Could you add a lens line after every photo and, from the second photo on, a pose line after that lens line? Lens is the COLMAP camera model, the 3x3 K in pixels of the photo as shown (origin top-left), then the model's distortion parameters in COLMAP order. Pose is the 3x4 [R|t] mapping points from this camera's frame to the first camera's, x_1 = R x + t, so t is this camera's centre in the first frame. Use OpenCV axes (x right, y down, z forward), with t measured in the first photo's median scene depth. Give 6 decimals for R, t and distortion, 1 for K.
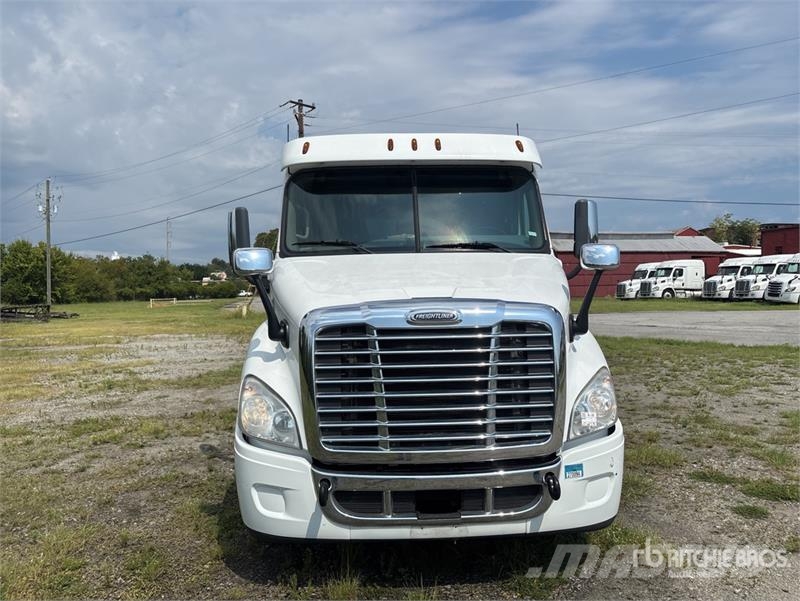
lens RADIAL K [[638.6, 0, 389.9], [0, 638.6, 287.7], [0, 0, 1]] dist [0.039575, -0.002921]
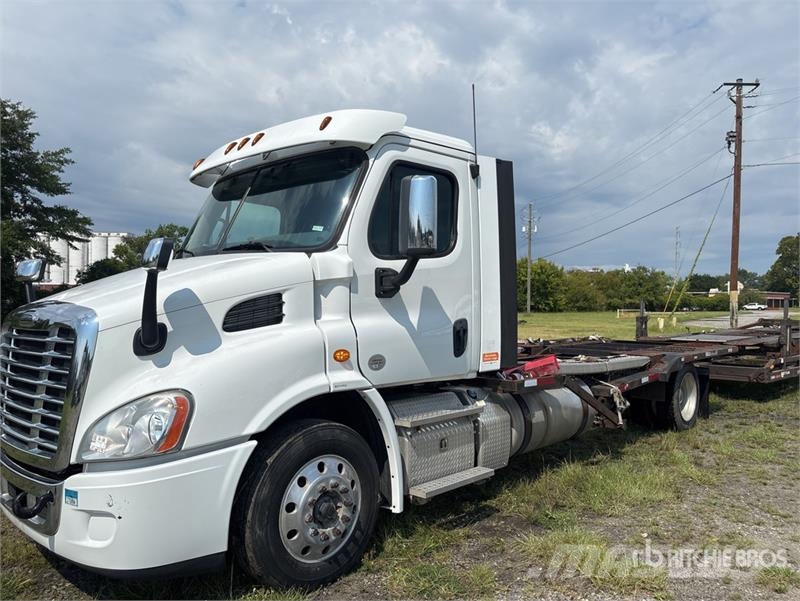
lens RADIAL K [[616.4, 0, 400.0], [0, 616.4, 300.5], [0, 0, 1]] dist [-0.004668, 0.000803]
pose [[0.656942, 0.009591, -0.753880, 0.127655], [-0.008471, 0.999950, 0.005340, 0.000958], [0.753894, 0.002878, 0.656990, 0.082969]]
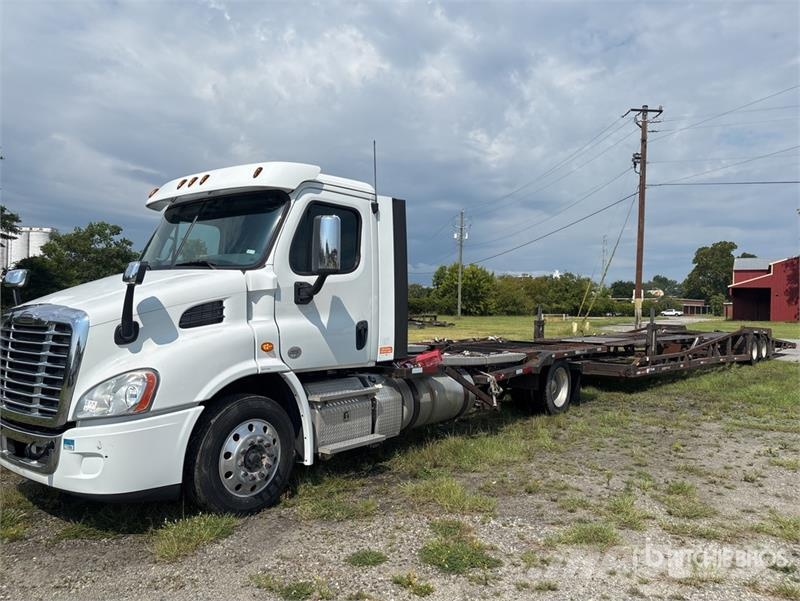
lens RADIAL K [[629.5, 0, 400.0], [0, 629.5, 300.5], [0, 0, 1]] dist [0.011322, -0.003467]
pose [[0.725903, 0.016494, -0.687600, 0.166307], [-0.021896, 0.999760, 0.000867, -0.000593], [0.687449, 0.014426, 0.726089, 0.058374]]
